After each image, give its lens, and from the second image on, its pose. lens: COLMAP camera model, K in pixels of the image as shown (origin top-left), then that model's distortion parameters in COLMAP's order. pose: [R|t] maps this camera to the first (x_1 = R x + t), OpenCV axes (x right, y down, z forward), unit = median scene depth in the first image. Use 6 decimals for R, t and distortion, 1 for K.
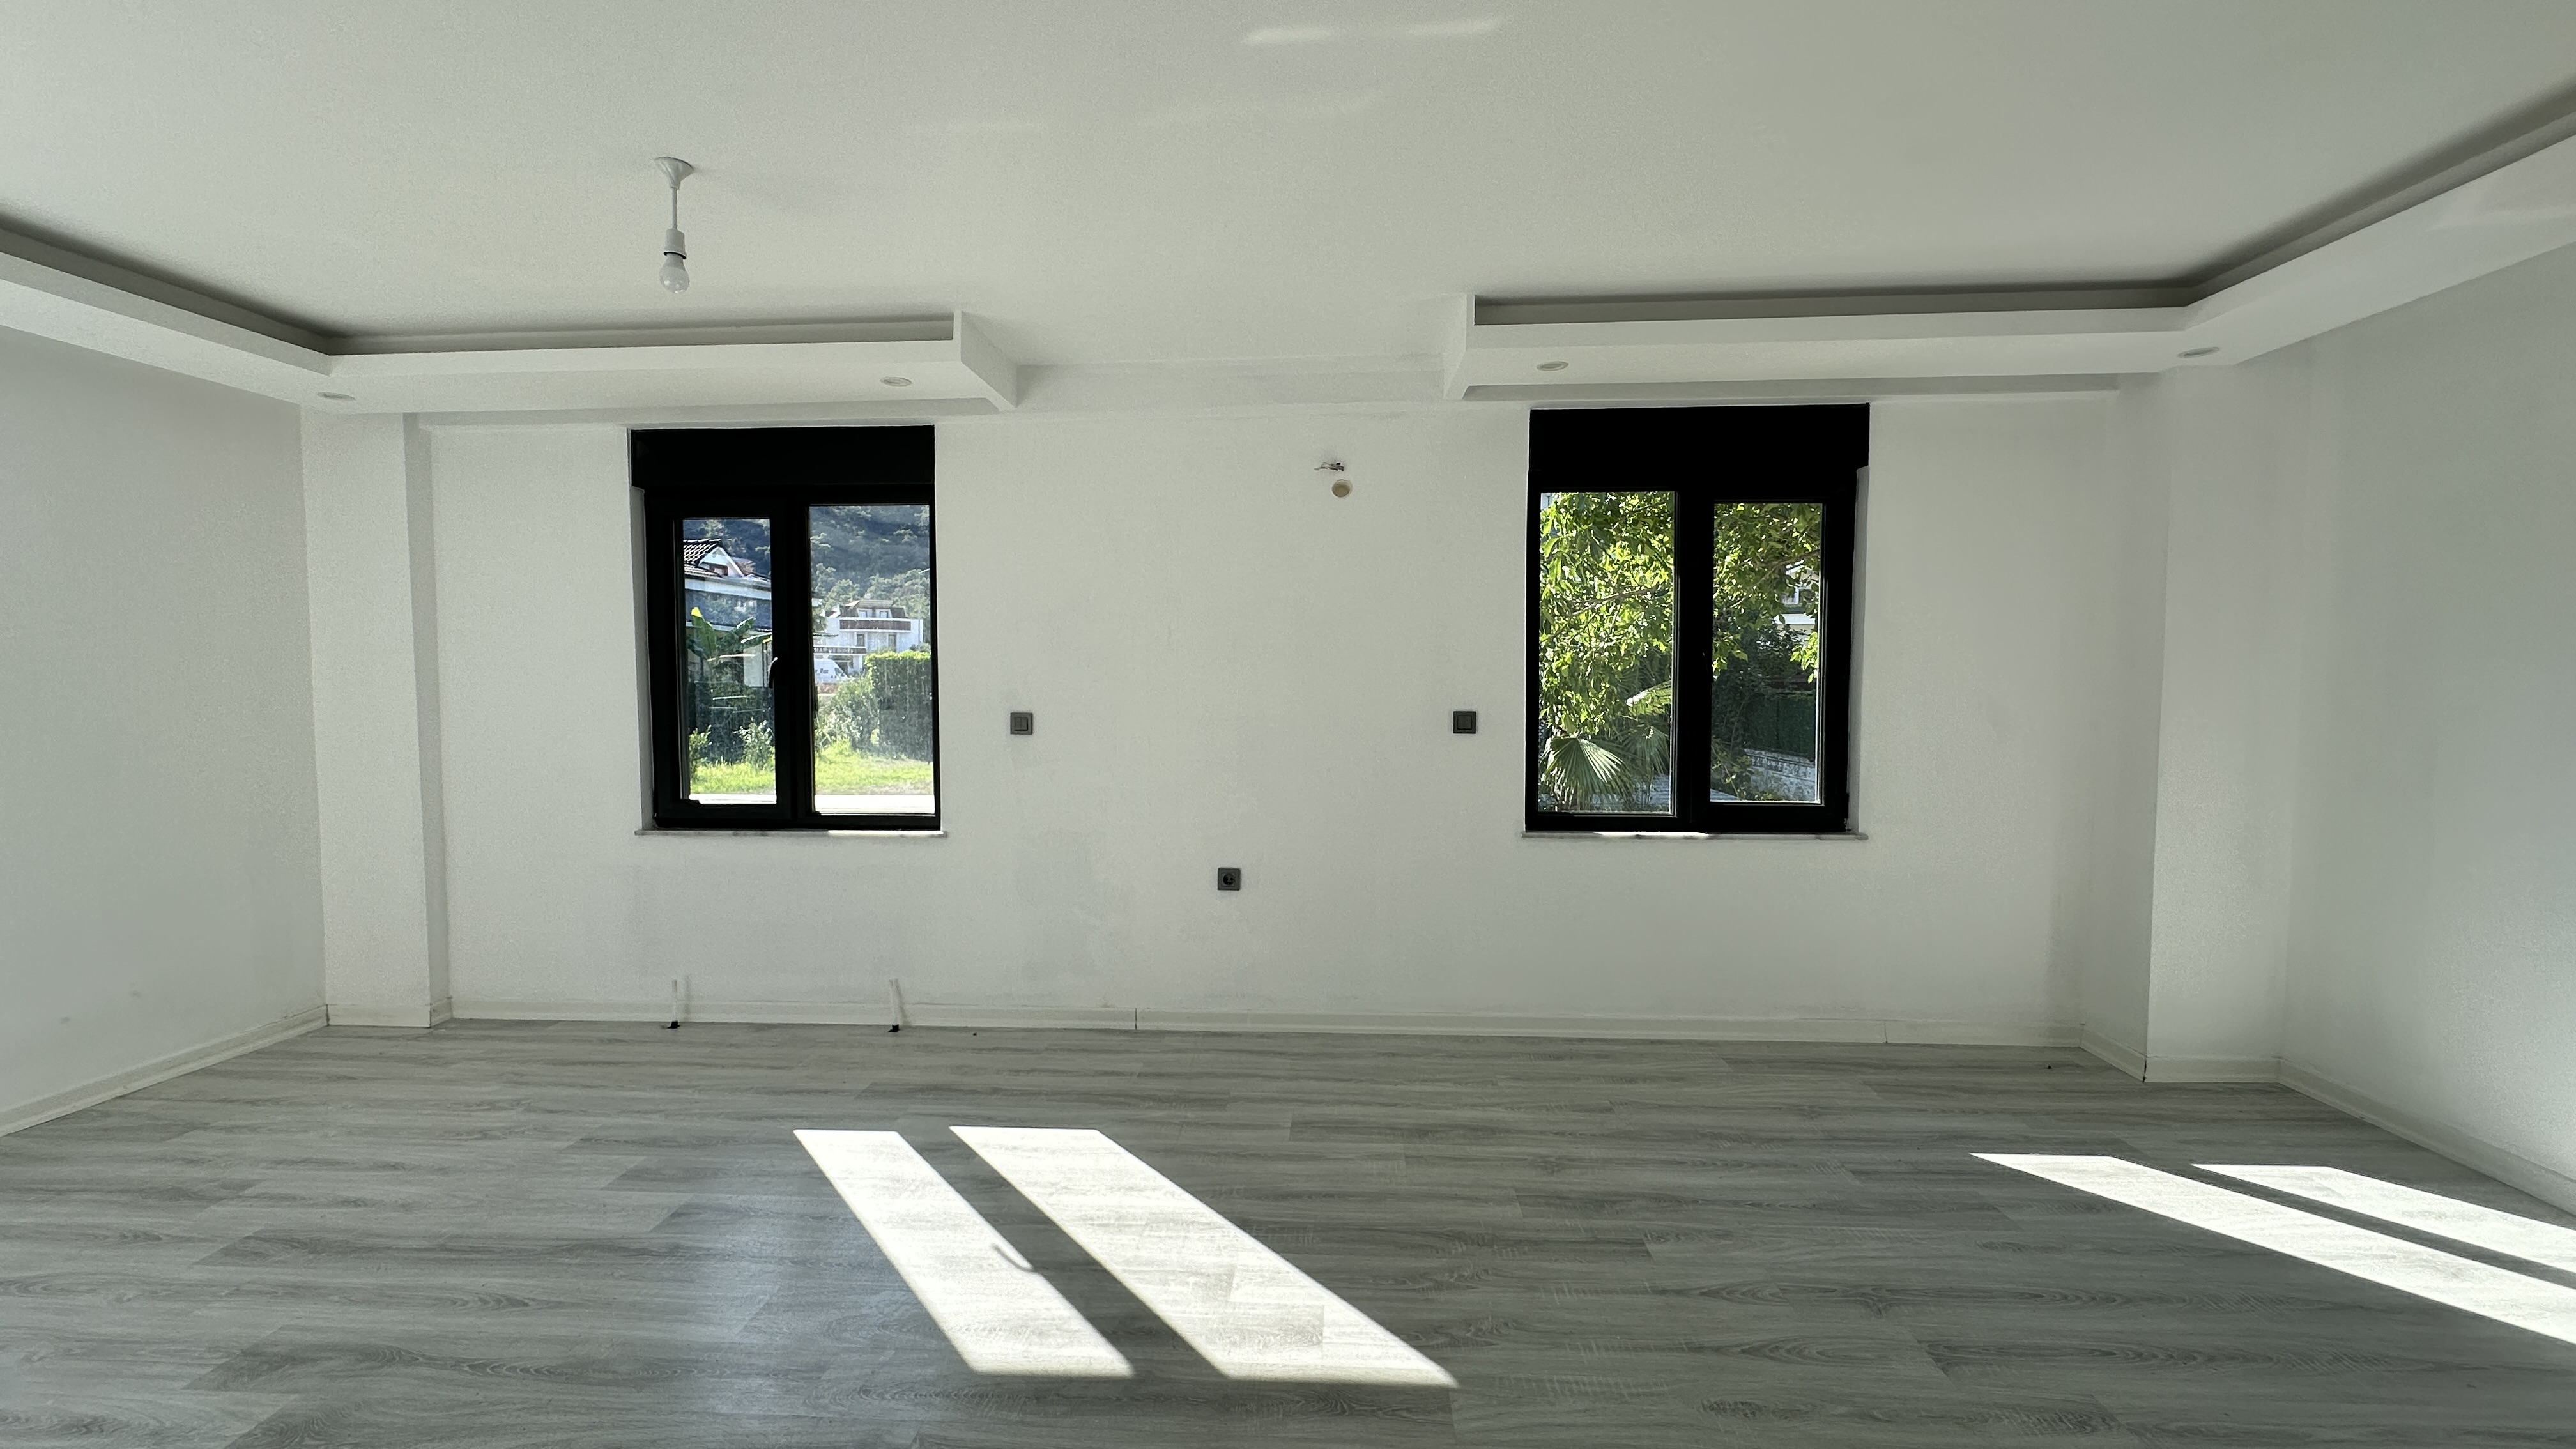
lens RADIAL K [[1034.6, 0, 1283.8], [0, 1034.6, 720.1], [0, 0, 1]] dist [-0.003350, 0.000494]
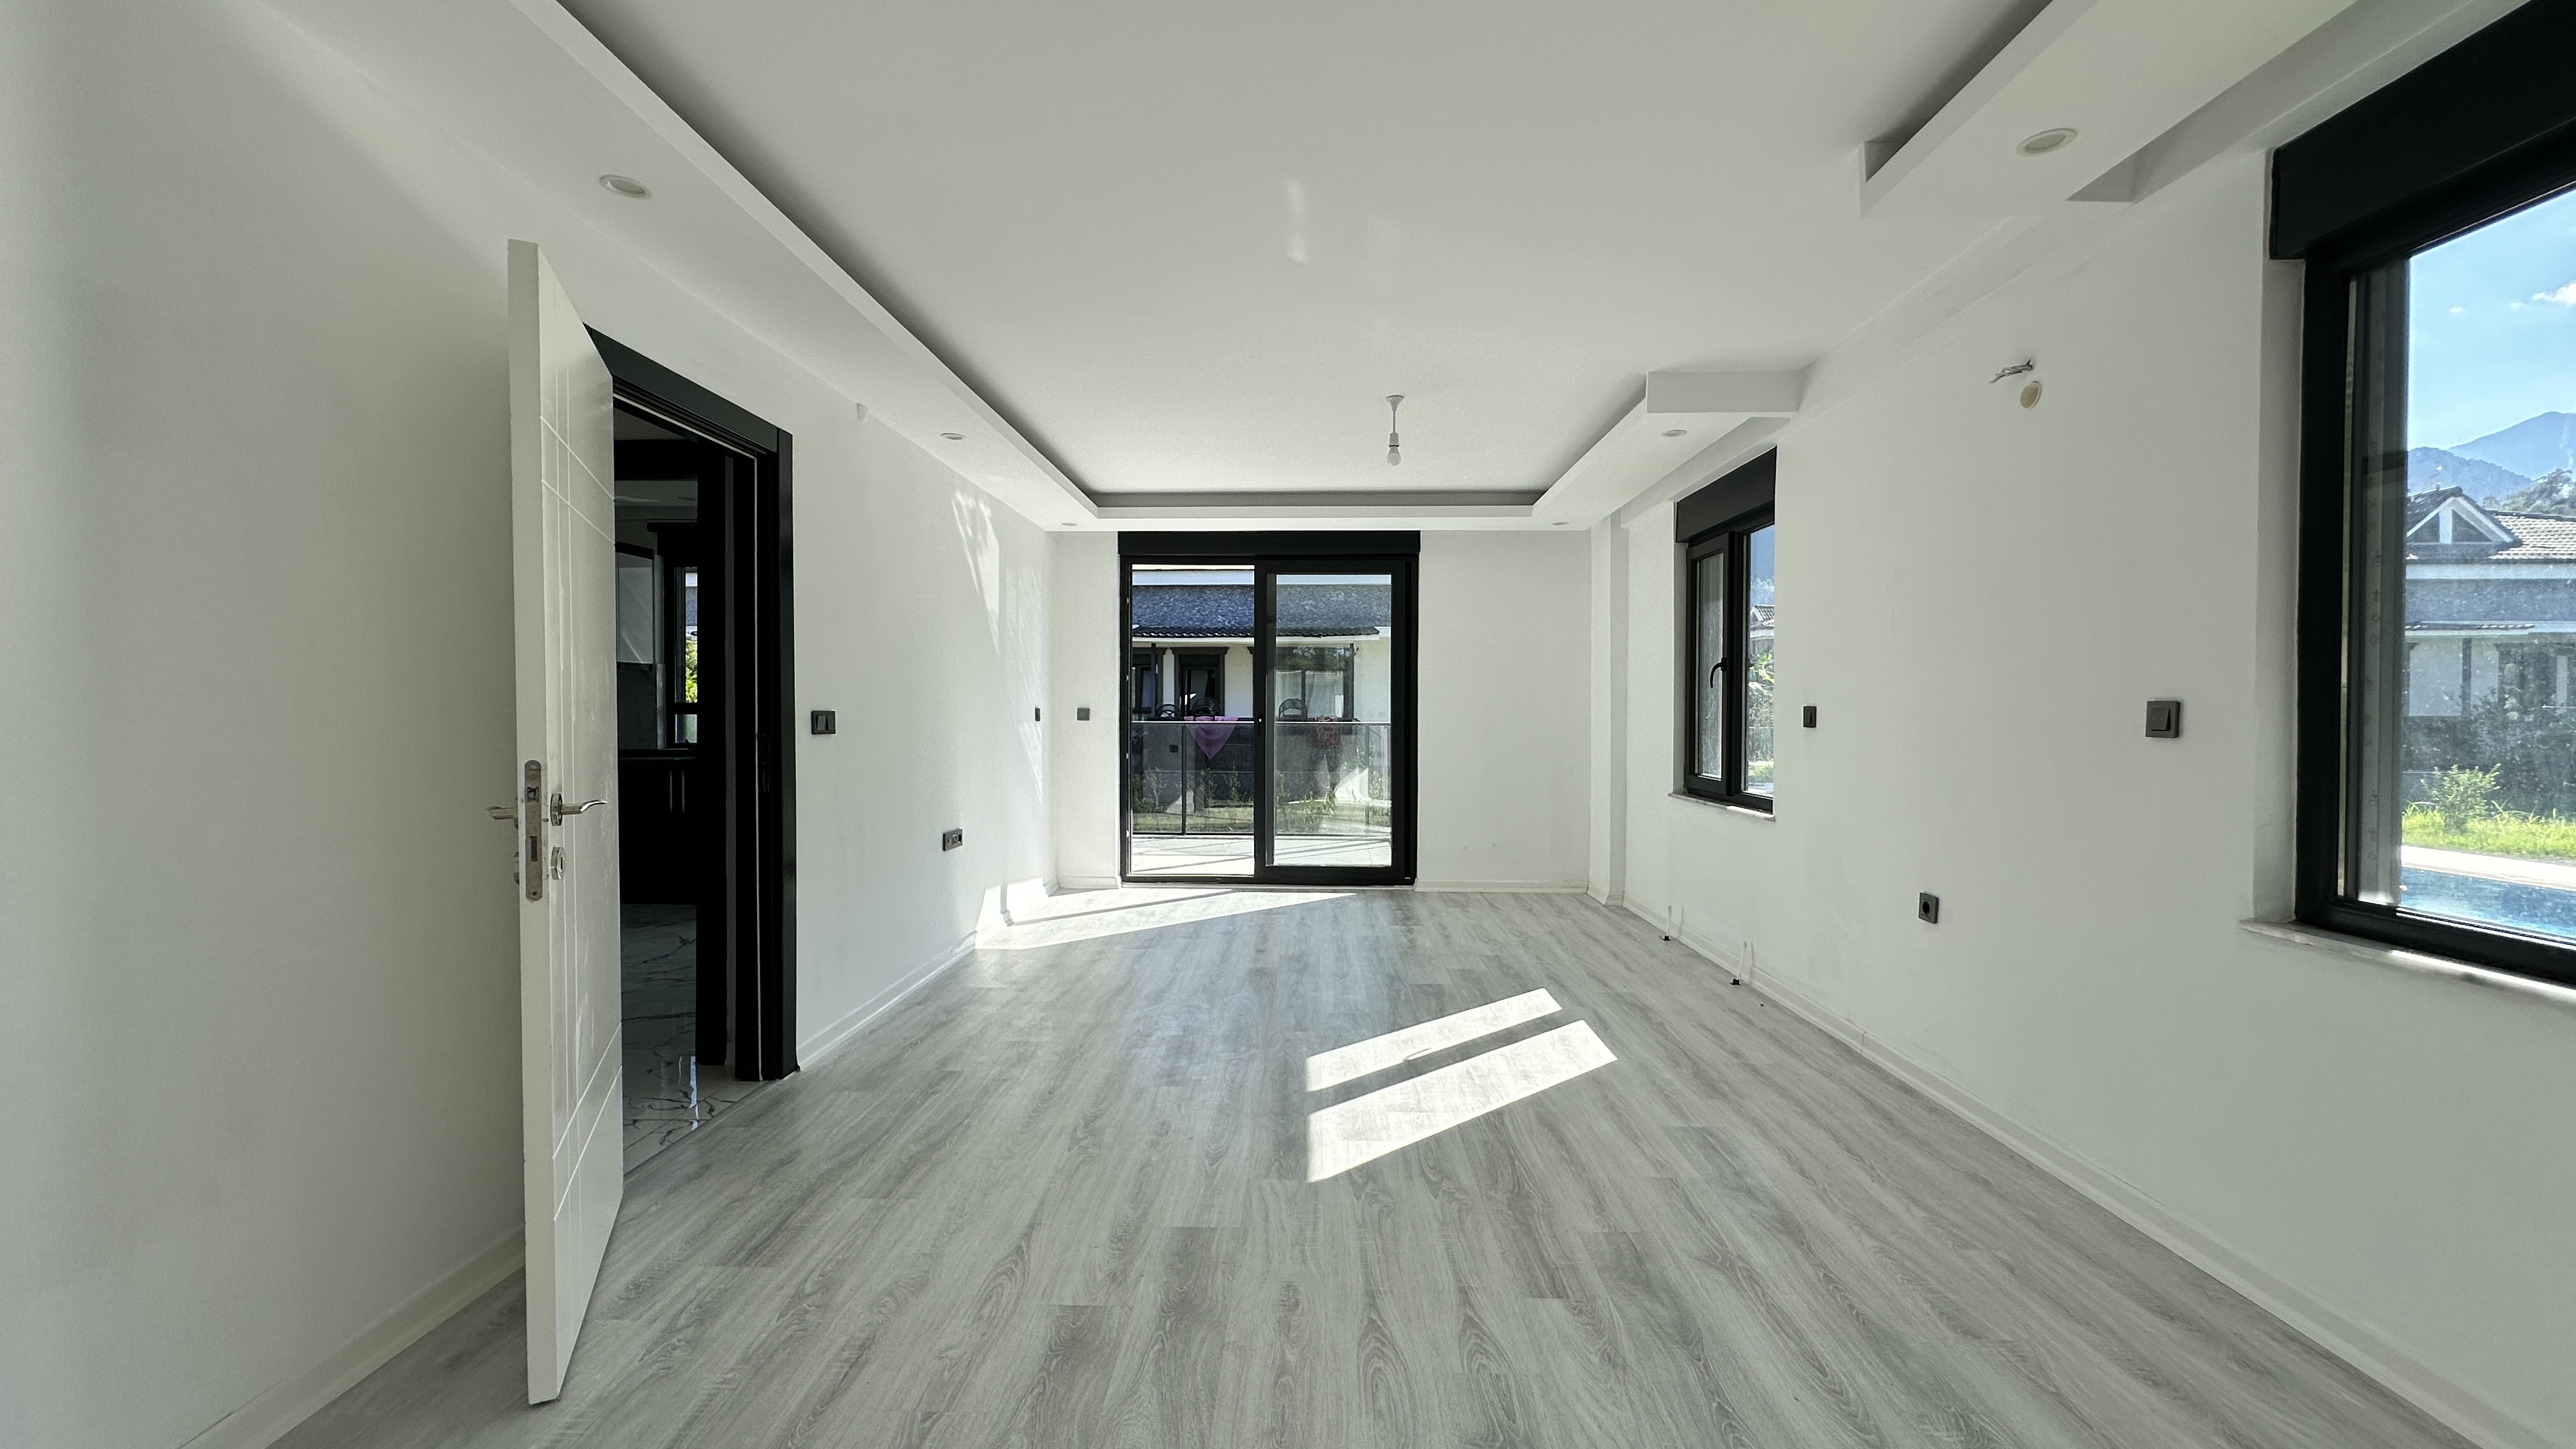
lens RADIAL K [[1034.6, 0, 1283.8], [0, 1034.6, 720.1], [0, 0, 1]] dist [-0.003350, 0.000494]
pose [[0.023410, 0.011171, -0.999664, 0.998388], [-0.042695, 0.999036, 0.010164, 0.024193], [0.998814, 0.042443, 0.023865, 0.610310]]
